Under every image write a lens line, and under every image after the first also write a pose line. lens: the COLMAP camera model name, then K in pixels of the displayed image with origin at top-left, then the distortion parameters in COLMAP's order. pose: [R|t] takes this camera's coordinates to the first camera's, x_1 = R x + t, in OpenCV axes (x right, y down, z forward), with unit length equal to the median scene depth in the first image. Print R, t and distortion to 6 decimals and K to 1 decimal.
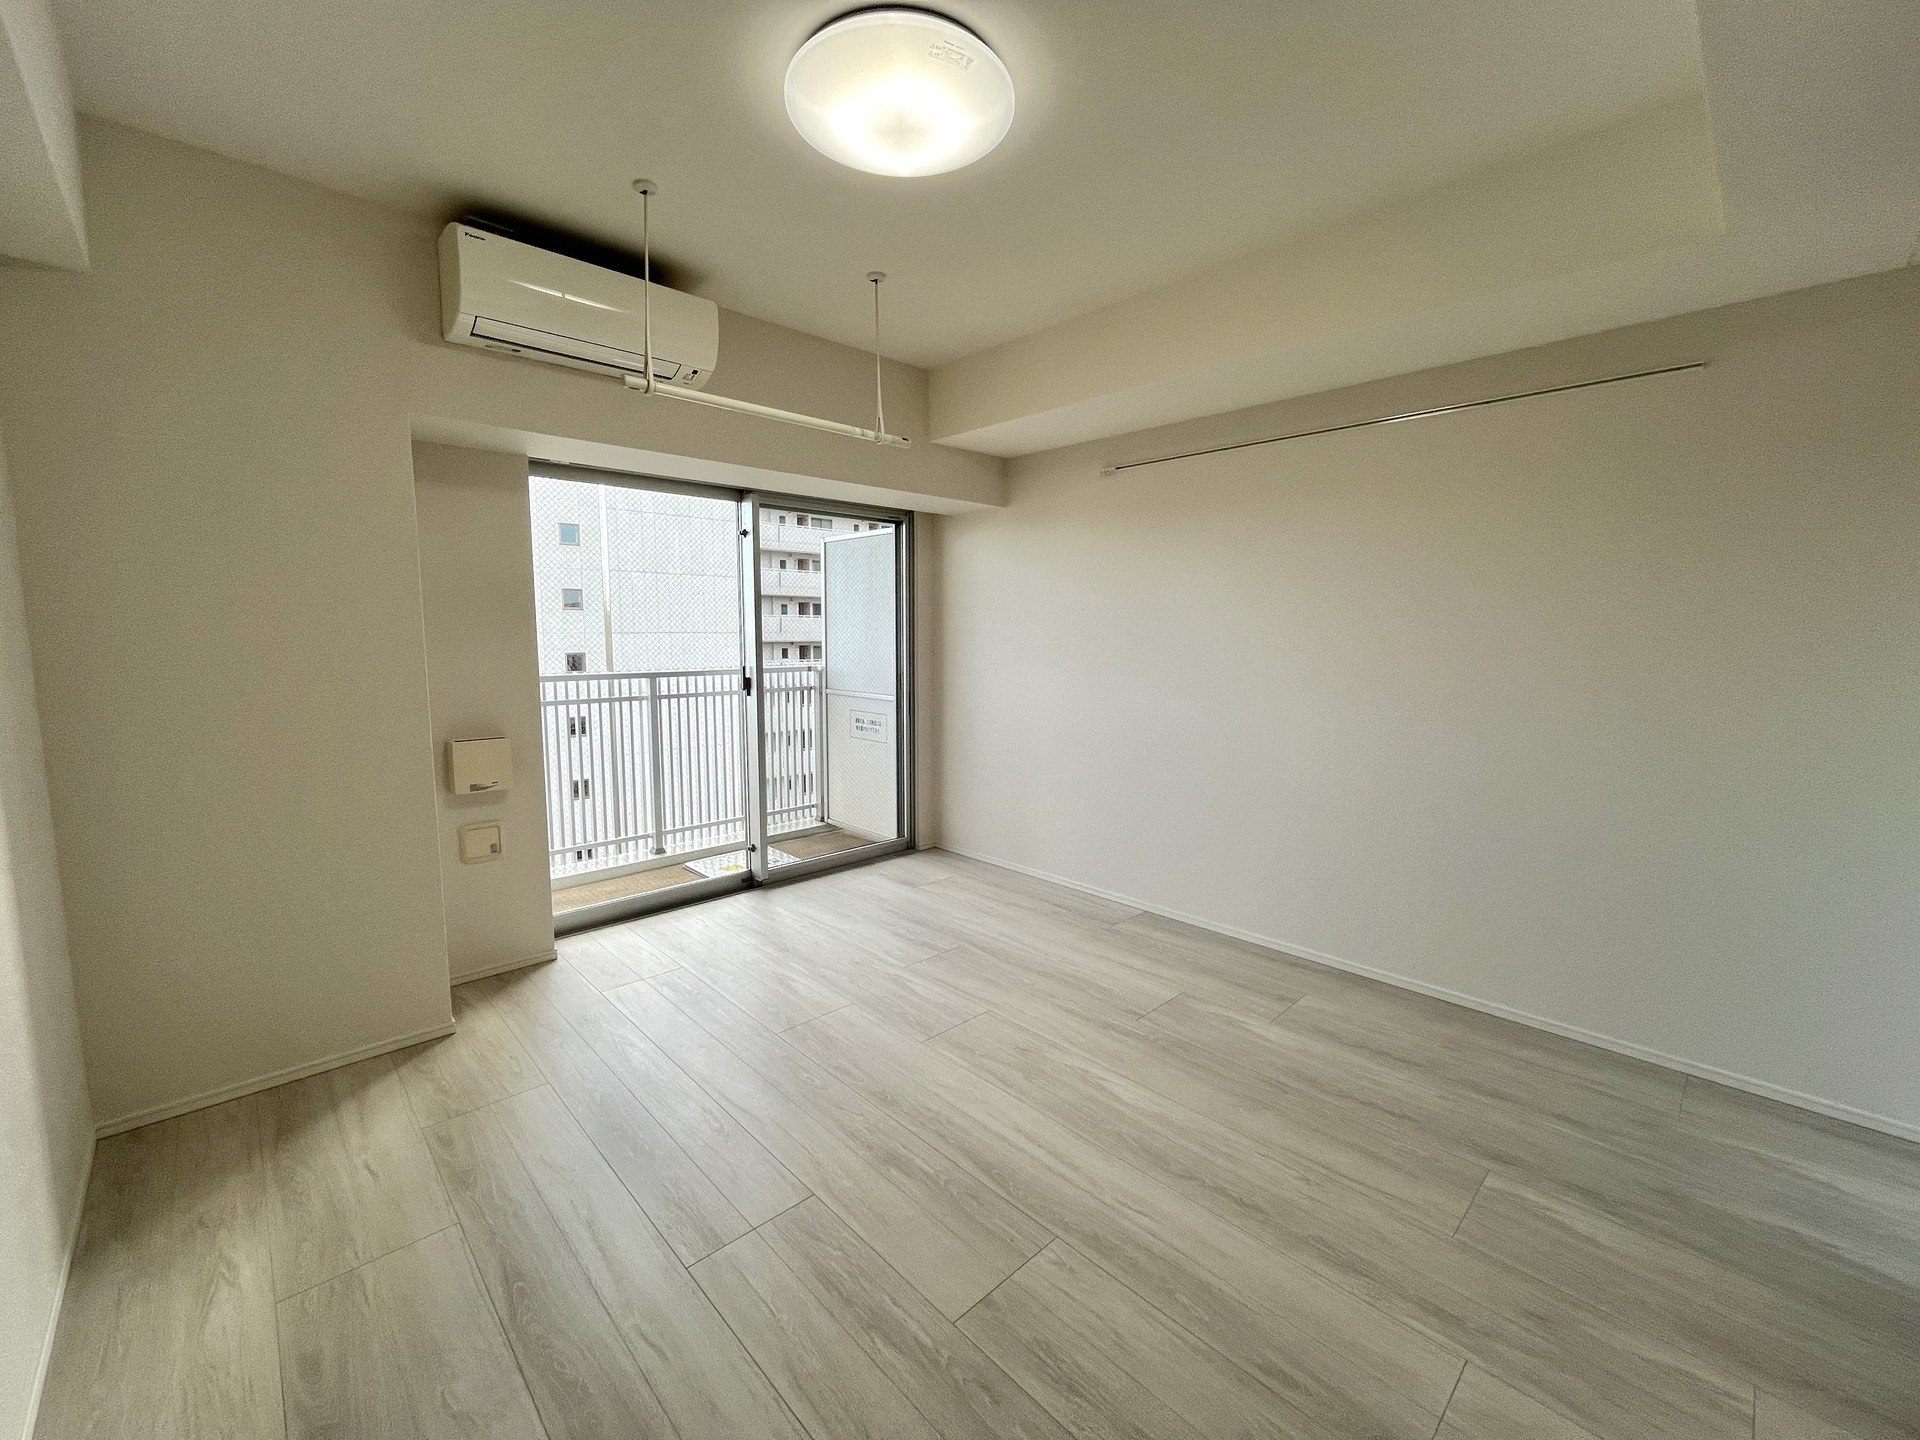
lens RADIAL K [[778.6, 0, 957.7], [0, 778.6, 717.3], [0, 0, 1]] dist [-0.001869, -0.000693]
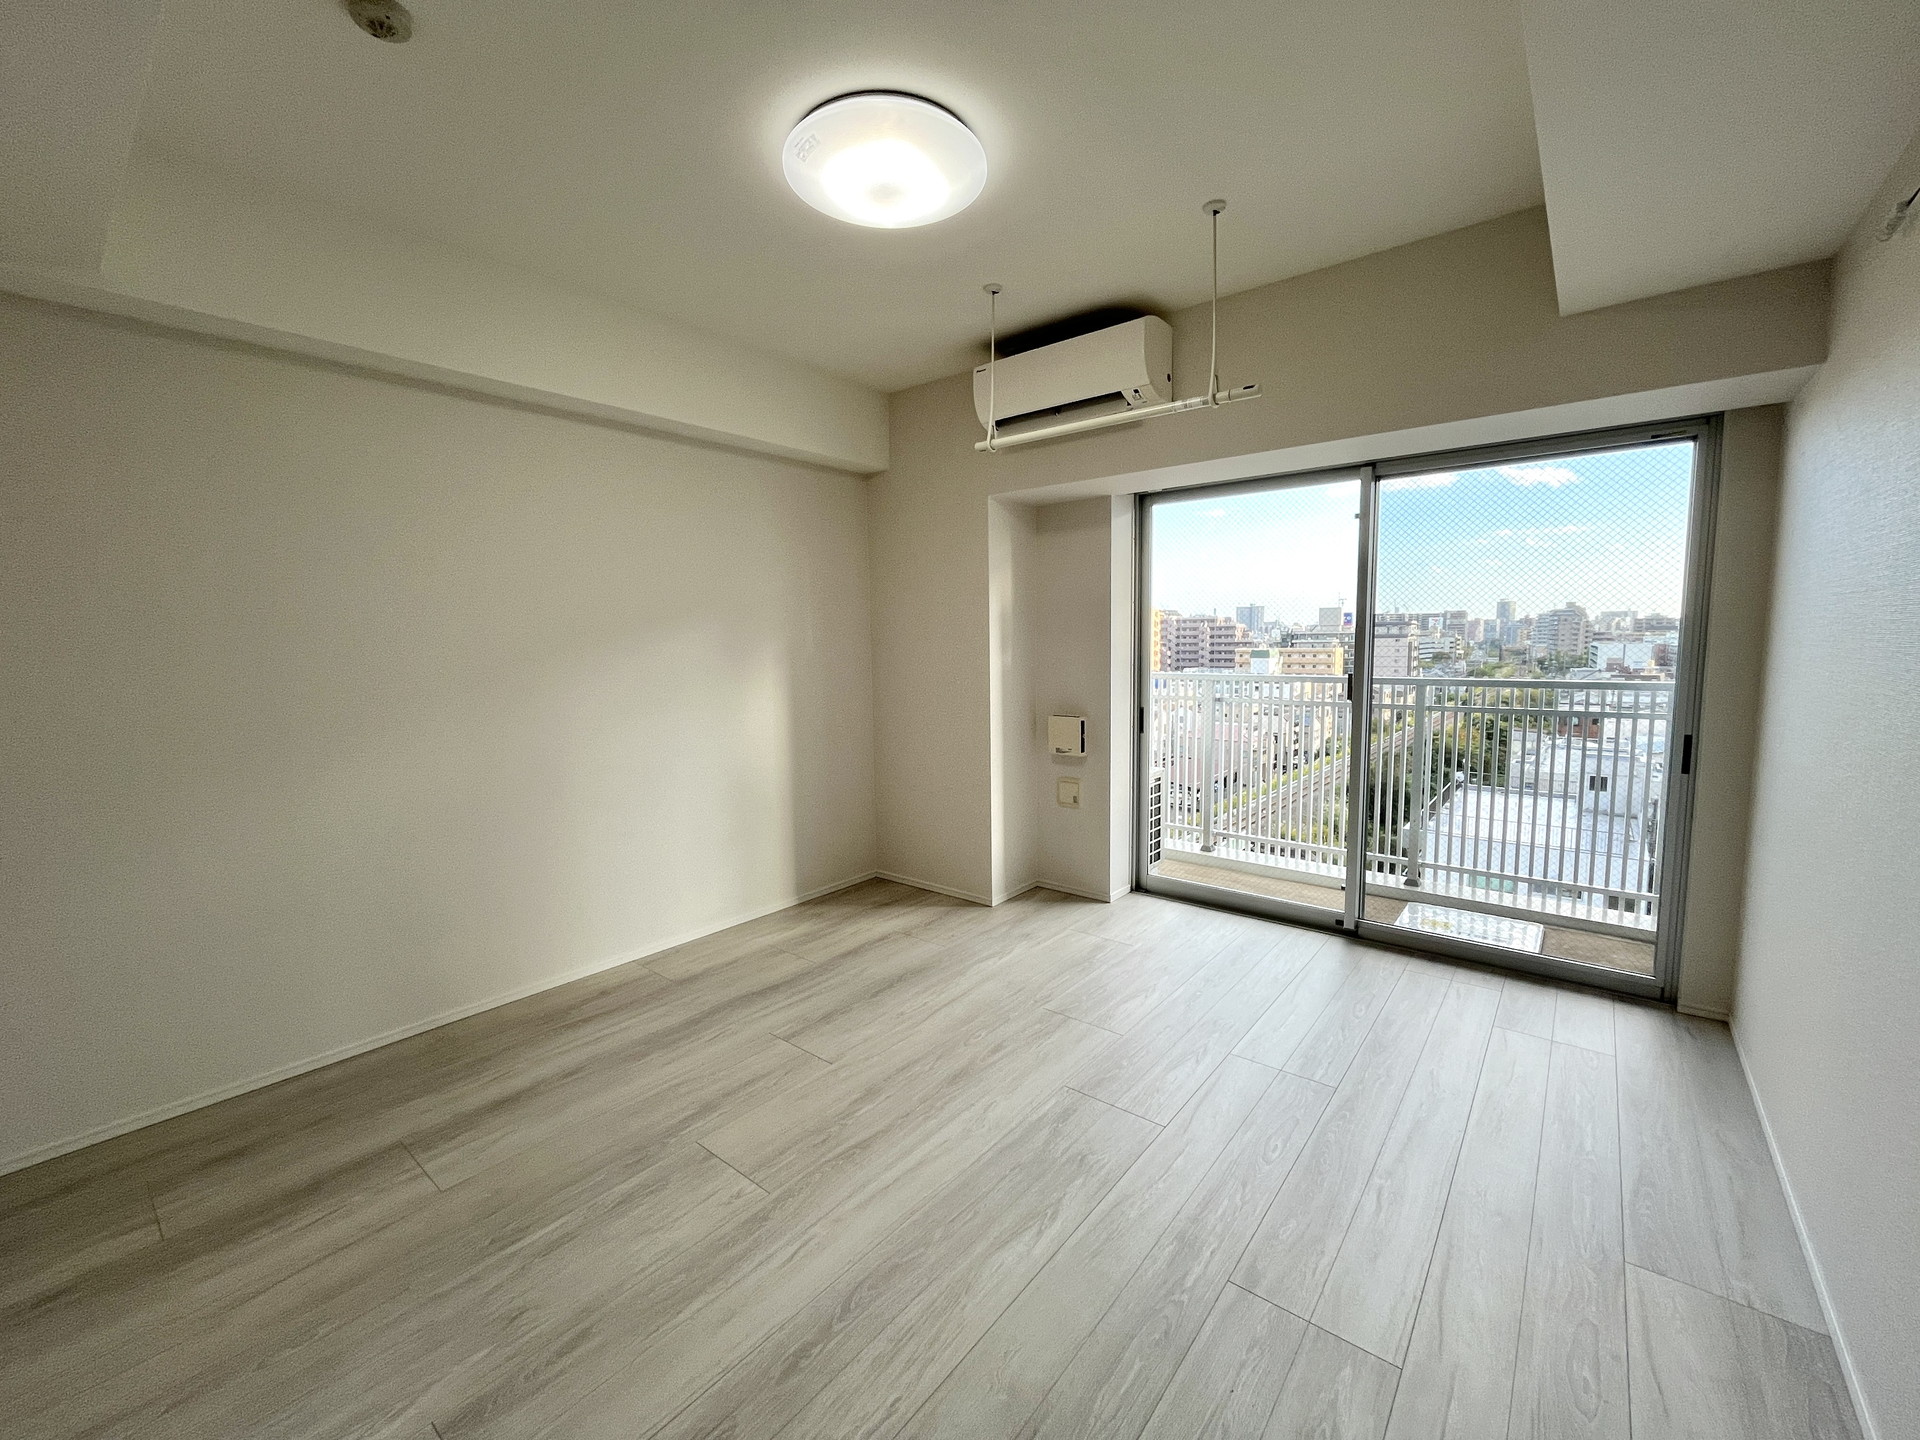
lens RADIAL K [[778.6, 0, 957.7], [0, 778.6, 717.3], [0, 0, 1]] dist [-0.001869, -0.000693]
pose [[0.127124, 0.095299, -0.987298, 0.757321], [-0.097754, 0.991732, 0.083140, -0.069373], [0.987058, 0.085943, 0.135389, 0.682582]]
